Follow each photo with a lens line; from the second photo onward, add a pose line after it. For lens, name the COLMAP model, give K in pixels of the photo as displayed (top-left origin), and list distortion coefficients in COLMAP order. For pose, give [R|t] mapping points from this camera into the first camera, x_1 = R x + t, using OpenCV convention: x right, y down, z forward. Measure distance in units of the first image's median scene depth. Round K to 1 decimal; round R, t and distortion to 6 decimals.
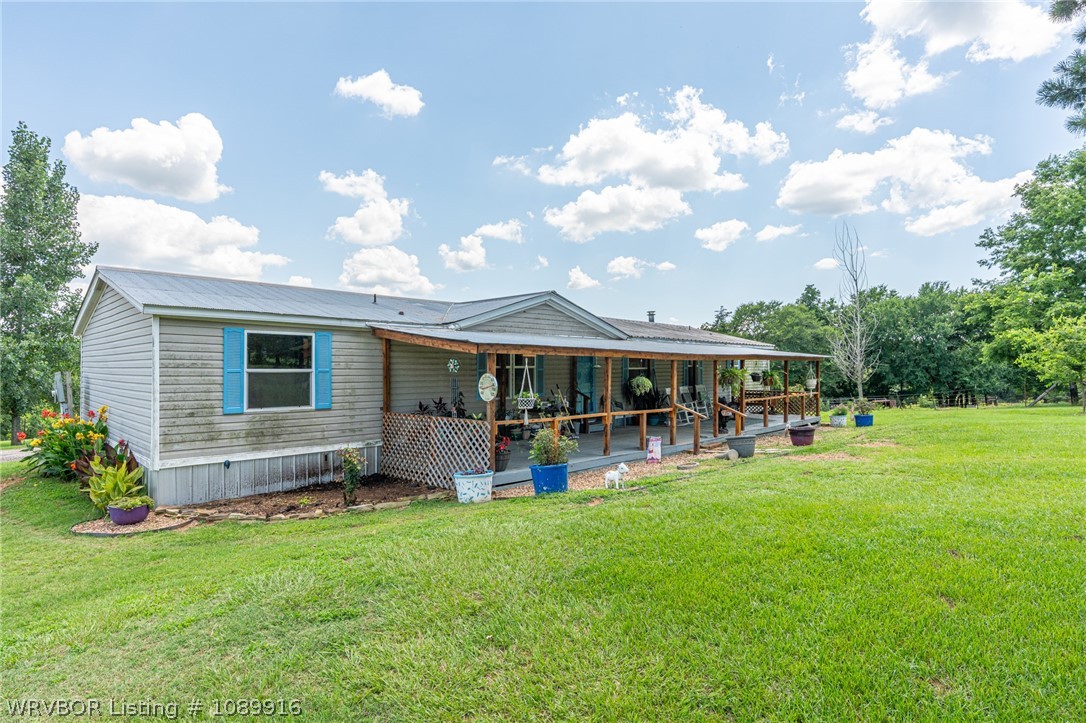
lens RADIAL K [[549.2, 0, 543.0], [0, 549.2, 361.5], [0, 0, 1]] dist [-0.005096, -0.000960]
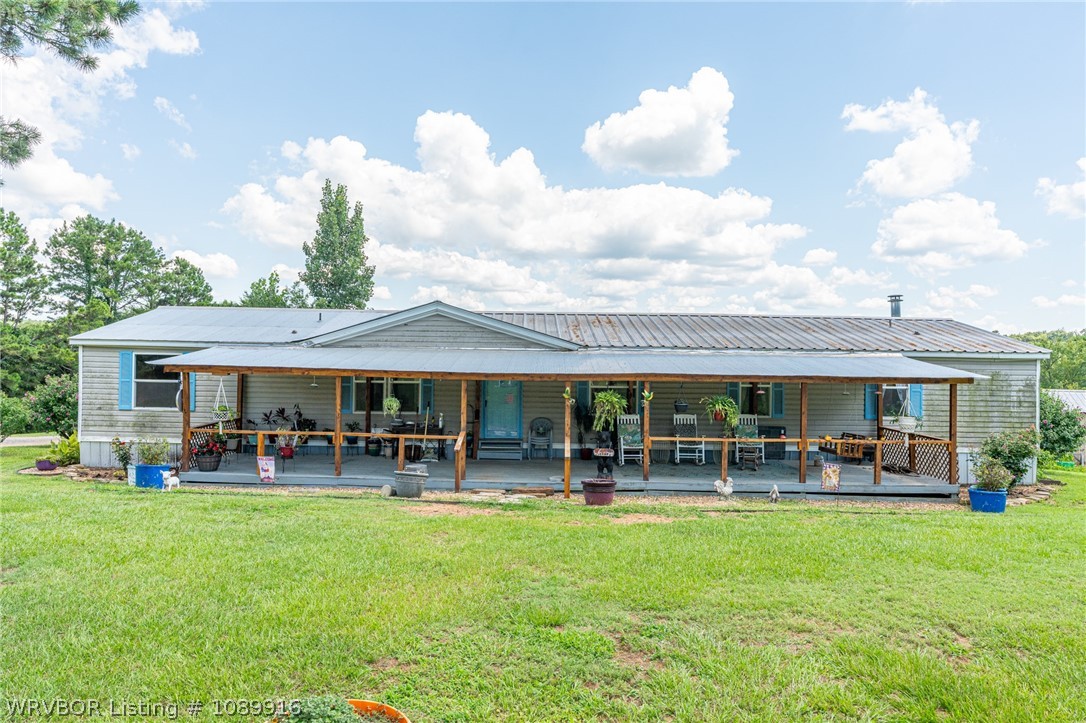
lens RADIAL K [[744.7, 0, 543.0], [0, 744.7, 361.5], [0, 0, 1]] dist [-0.011318, -0.006142]
pose [[0.699795, 0.008452, -0.714294, 0.757027], [-0.009024, 0.999955, 0.002991, -0.023182], [0.714287, 0.004353, 0.699839, 0.189645]]
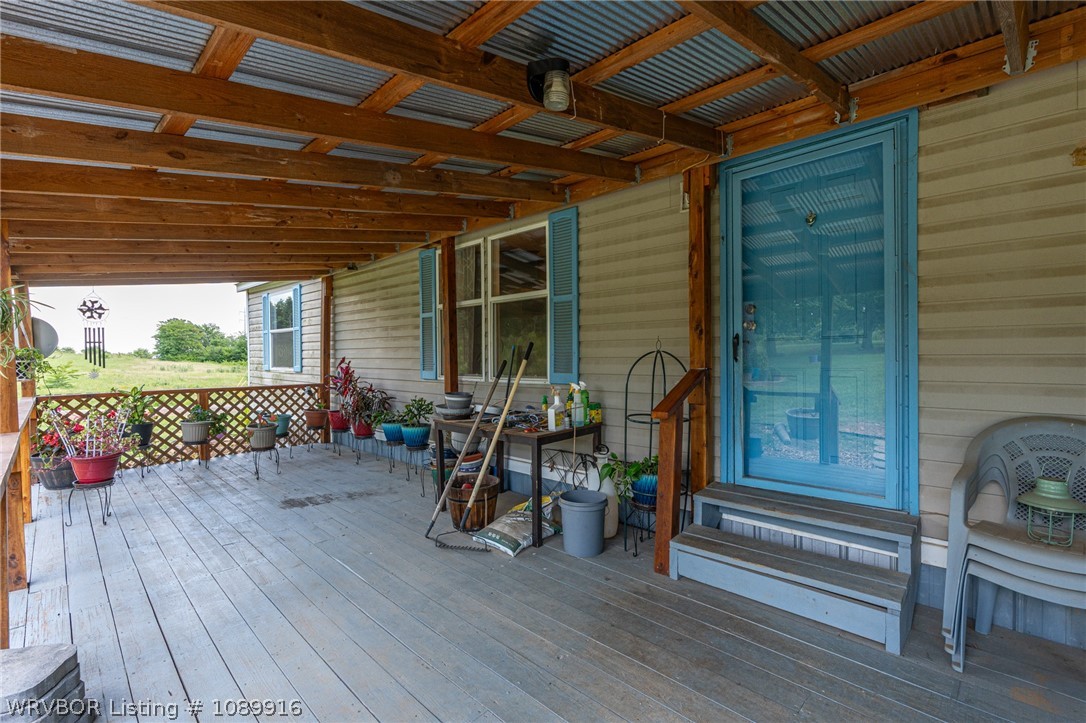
lens RADIAL K [[497.1, 0, 543.0], [0, 497.1, 361.5], [0, 0, 1]] dist [-0.000343, -0.000035]
pose [[-0.026744, 0.006326, -0.999622, 0.206456], [0.011371, 0.999917, 0.006023, 0.035005], [0.999578, -0.011206, -0.026814, 0.729362]]
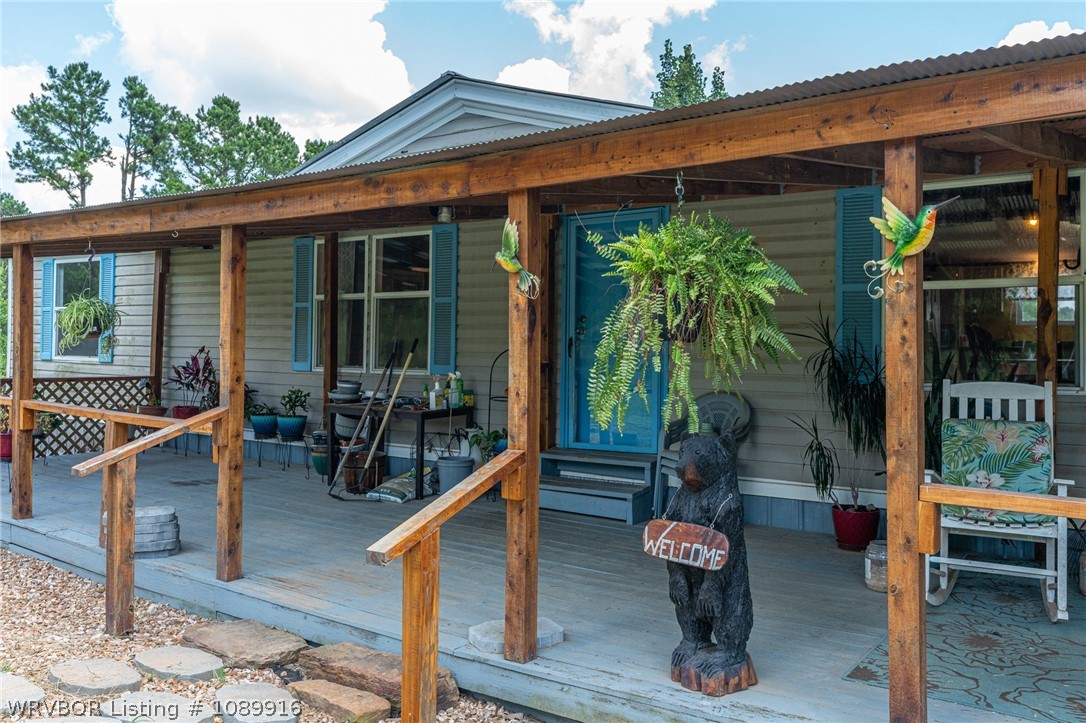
lens RADIAL K [[888.4, 0, 543.7], [0, 888.4, 331.8], [0, 0, 1]] dist [-0.002782, 0.002170]
pose [[0.132907, -0.021712, -0.990891, 0.425638], [-0.008722, 0.999696, -0.023075, 0.034610], [0.991090, 0.011710, 0.132677, 0.723732]]
